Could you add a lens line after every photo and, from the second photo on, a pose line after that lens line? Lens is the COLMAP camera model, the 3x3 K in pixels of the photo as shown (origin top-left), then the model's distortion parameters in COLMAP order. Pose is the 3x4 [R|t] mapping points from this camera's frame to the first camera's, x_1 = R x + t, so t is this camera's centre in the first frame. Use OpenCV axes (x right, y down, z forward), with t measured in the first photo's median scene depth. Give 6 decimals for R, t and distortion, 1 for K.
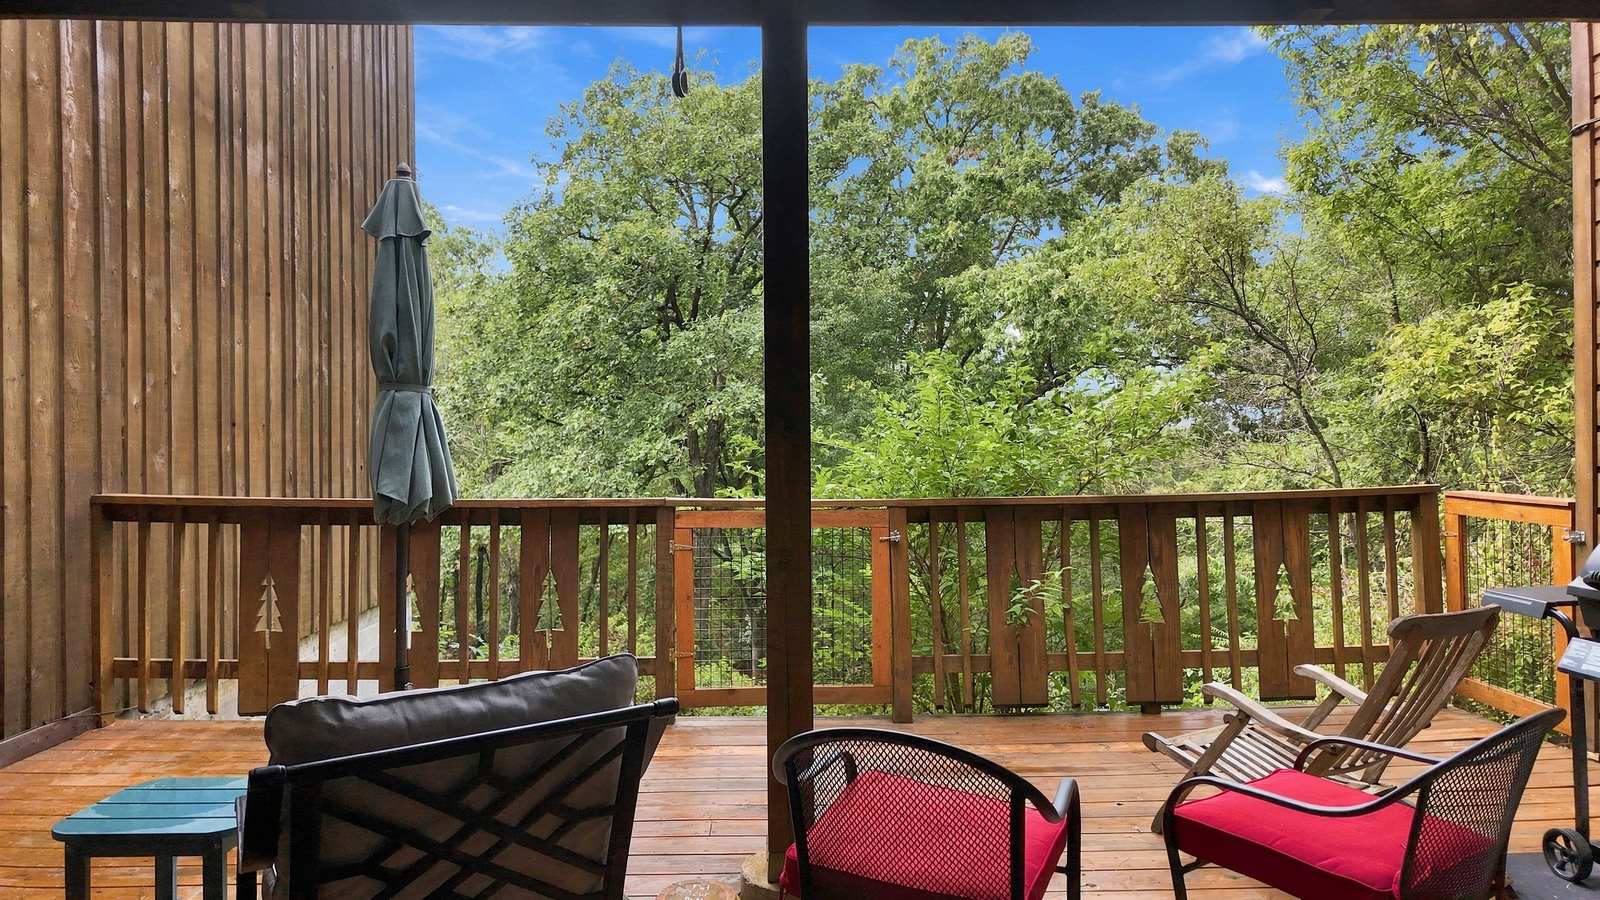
lens RADIAL K [[924.2, 0, 800.0], [0, 924.2, 450.0], [0, 0, 1]] dist [0.084830, -0.062442]
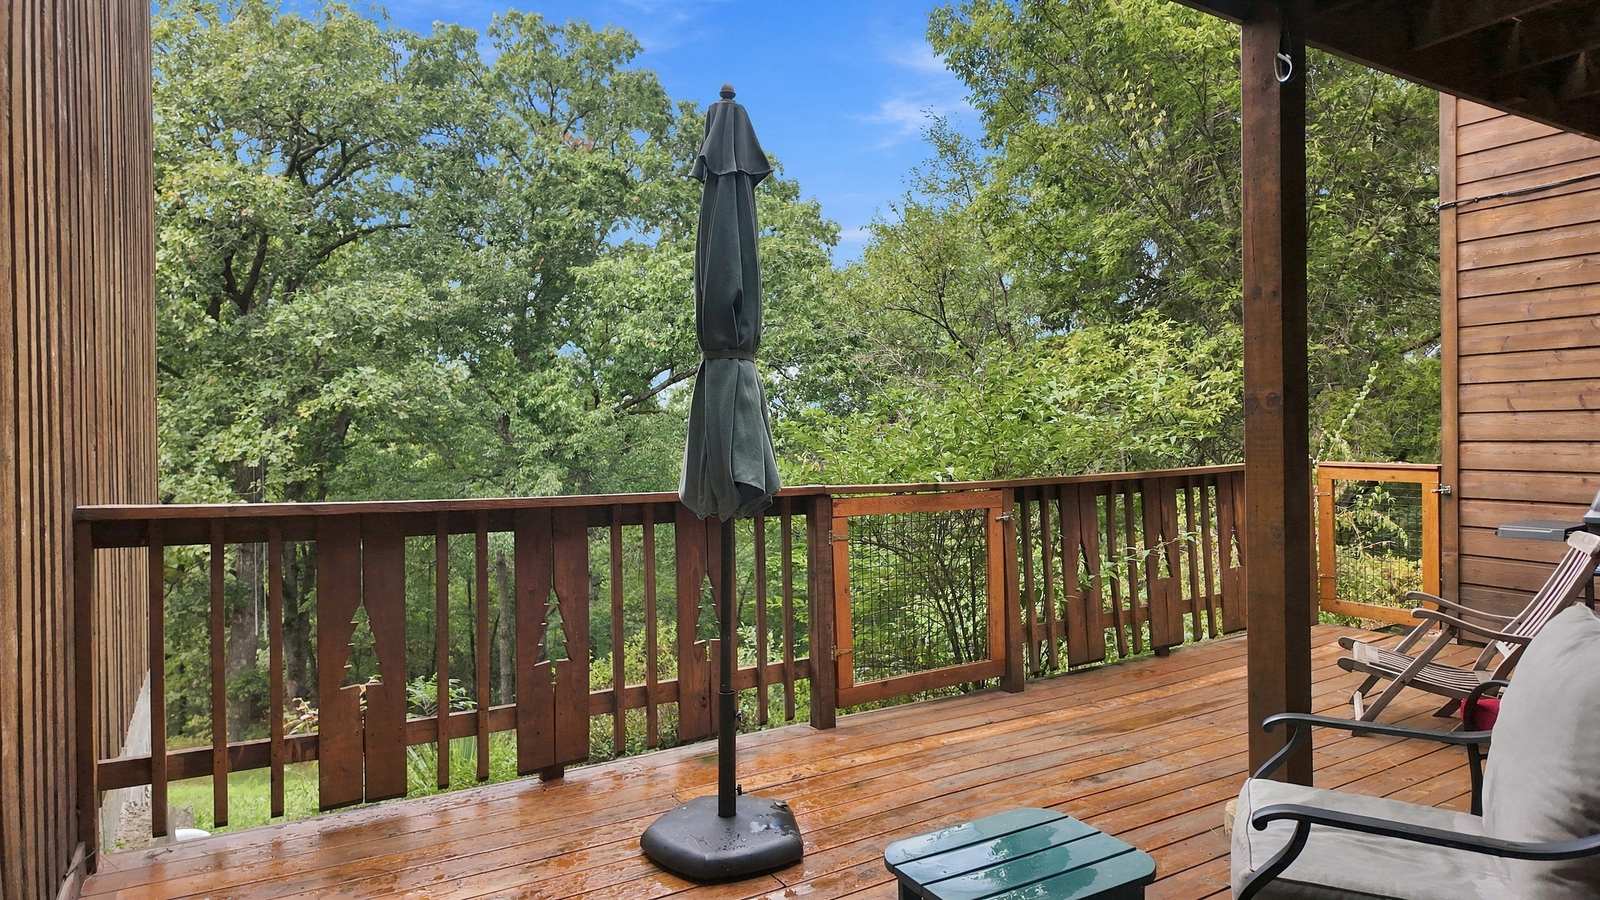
lens RADIAL K [[930.1, 0, 814.7], [0, 930.1, 446.6], [0, 0, 1]] dist [0.087249, -0.064474]
pose [[0.862156, -0.009625, 0.506552, -0.608570], [0.010966, 0.999940, 0.000337, 0.011780], [-0.506525, 0.005264, 0.862209, 0.194856]]
